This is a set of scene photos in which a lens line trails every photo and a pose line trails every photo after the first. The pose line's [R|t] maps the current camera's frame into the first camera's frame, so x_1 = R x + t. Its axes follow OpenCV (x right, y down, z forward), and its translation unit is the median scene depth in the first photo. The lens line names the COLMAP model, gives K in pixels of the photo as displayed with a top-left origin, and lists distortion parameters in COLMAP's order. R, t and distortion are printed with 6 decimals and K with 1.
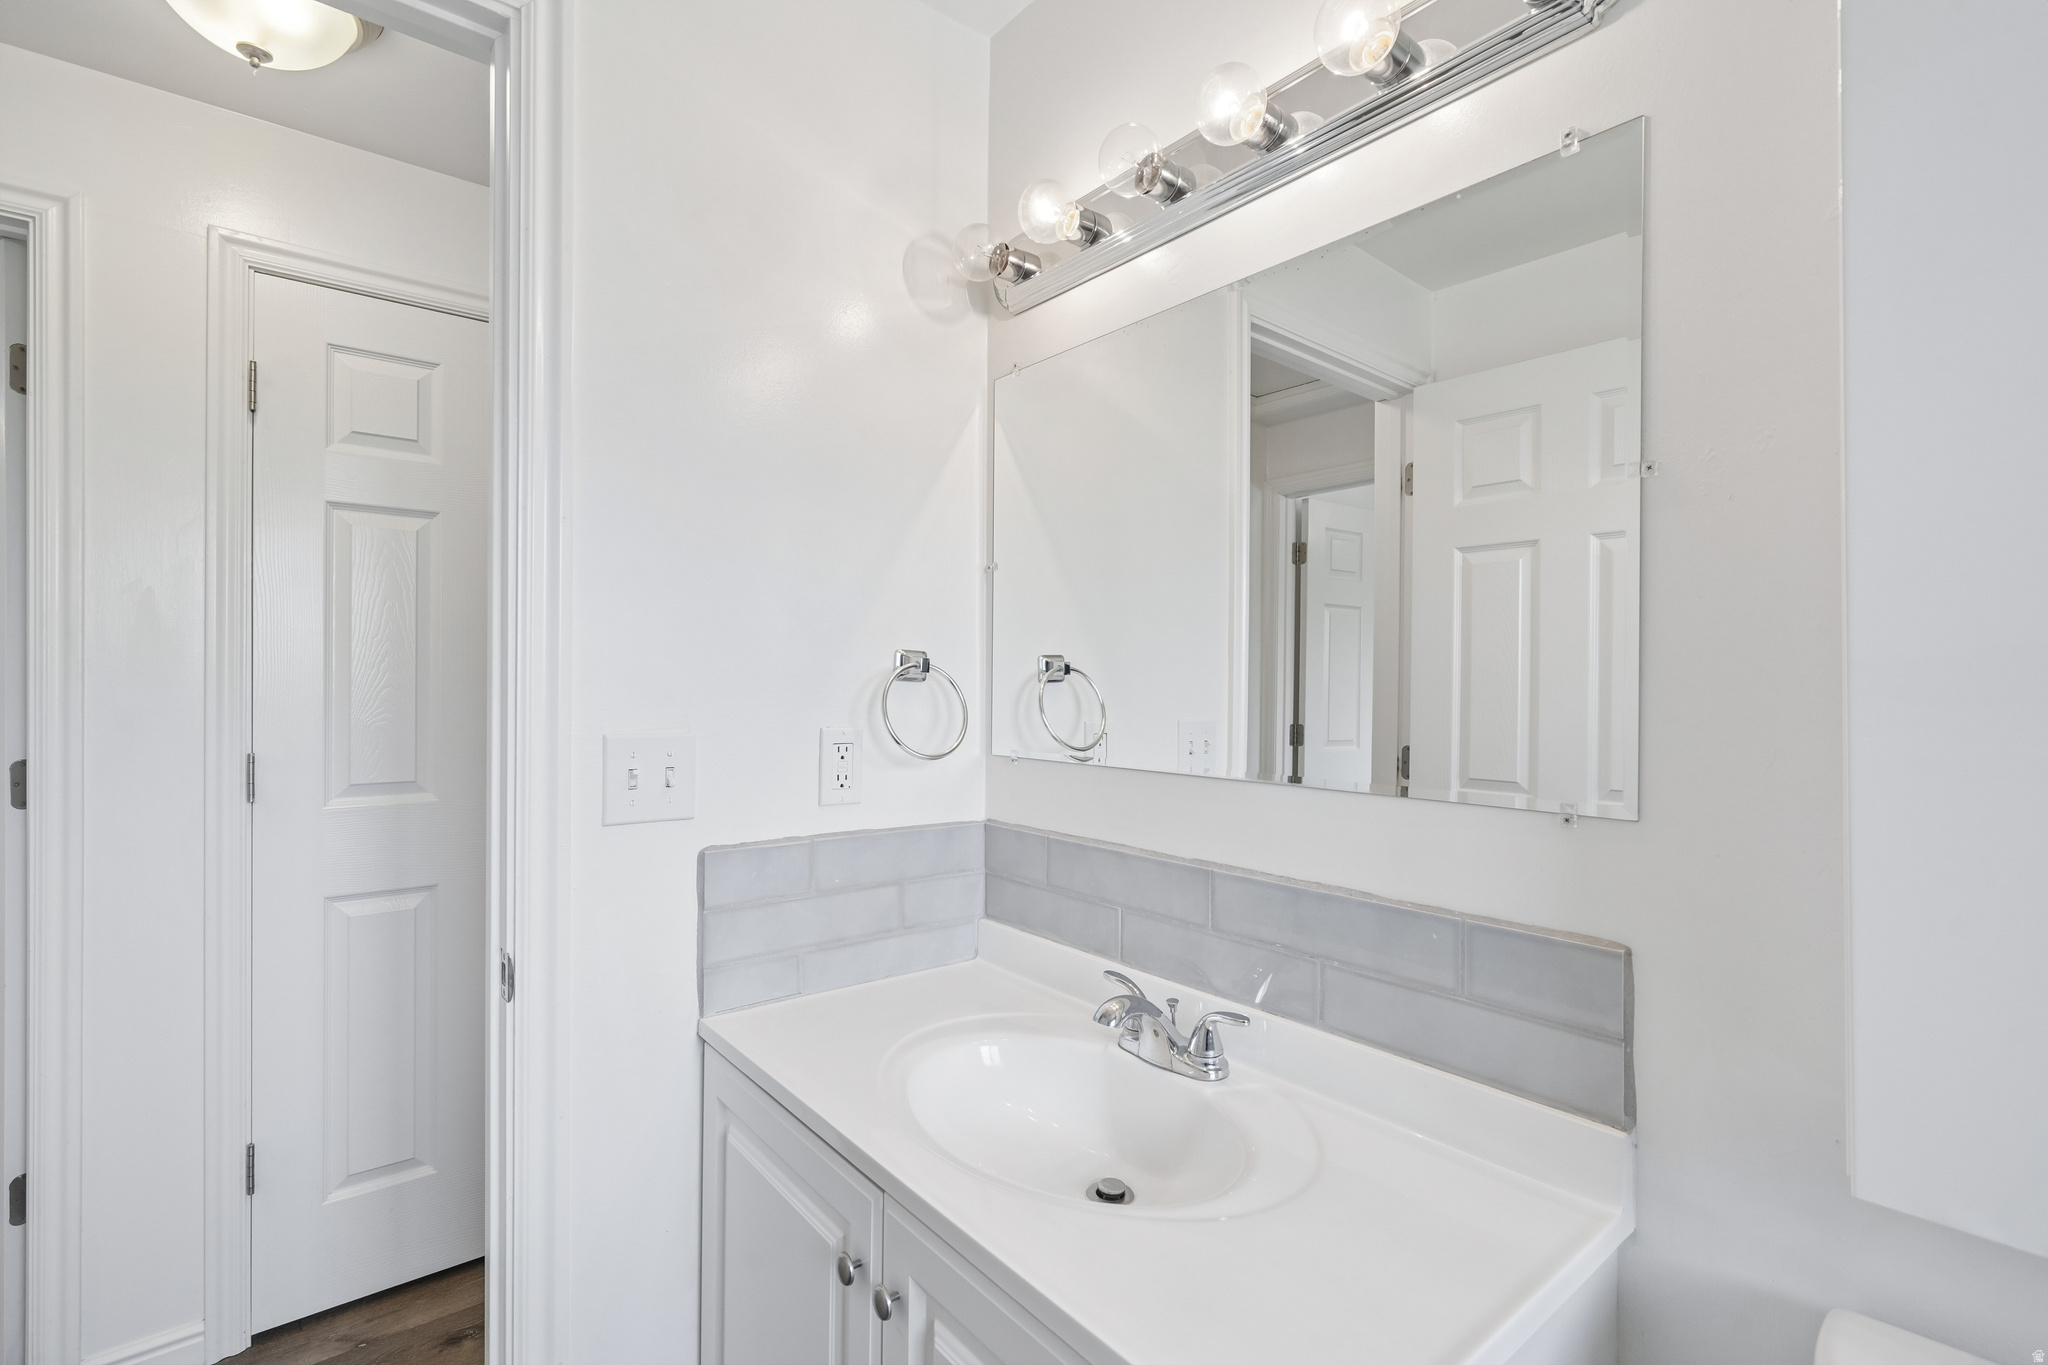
lens RADIAL K [[928.6, 0, 1020.3], [0, 928.6, 680.0], [0, 0, 1]] dist [-0.003966, 0.003072]
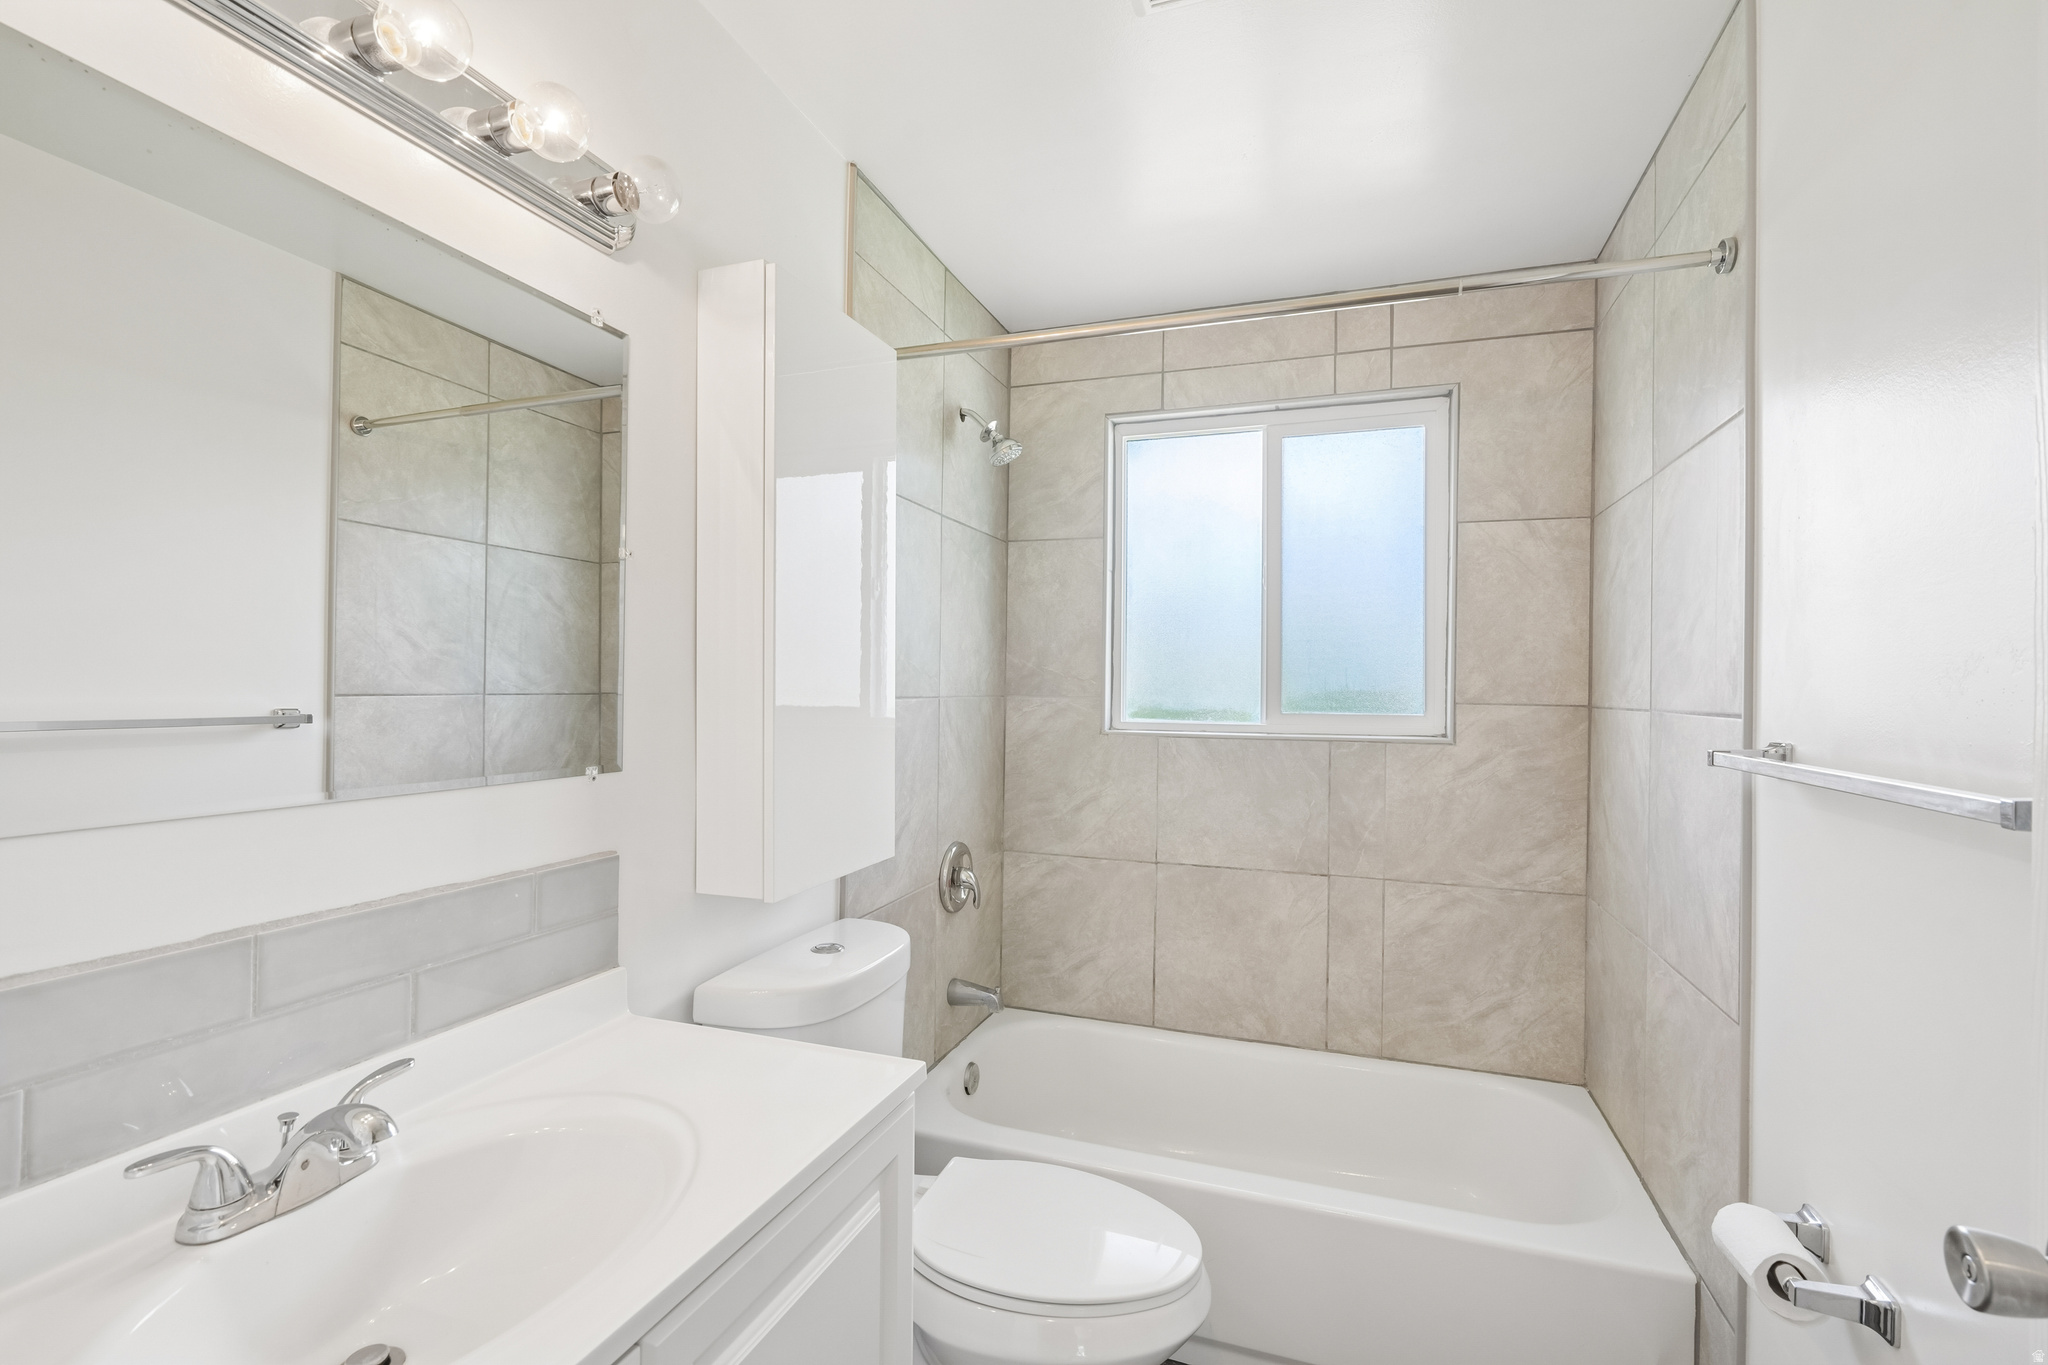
lens RADIAL K [[928.6, 0, 1020.3], [0, 928.6, 680.0], [0, 0, 1]] dist [-0.003966, 0.003072]
pose [[-0.515589, -0.004277, 0.856825, -0.828776], [-0.016390, 0.999854, -0.004871, -0.007600], [-0.856679, -0.016555, -0.515584, 0.956472]]
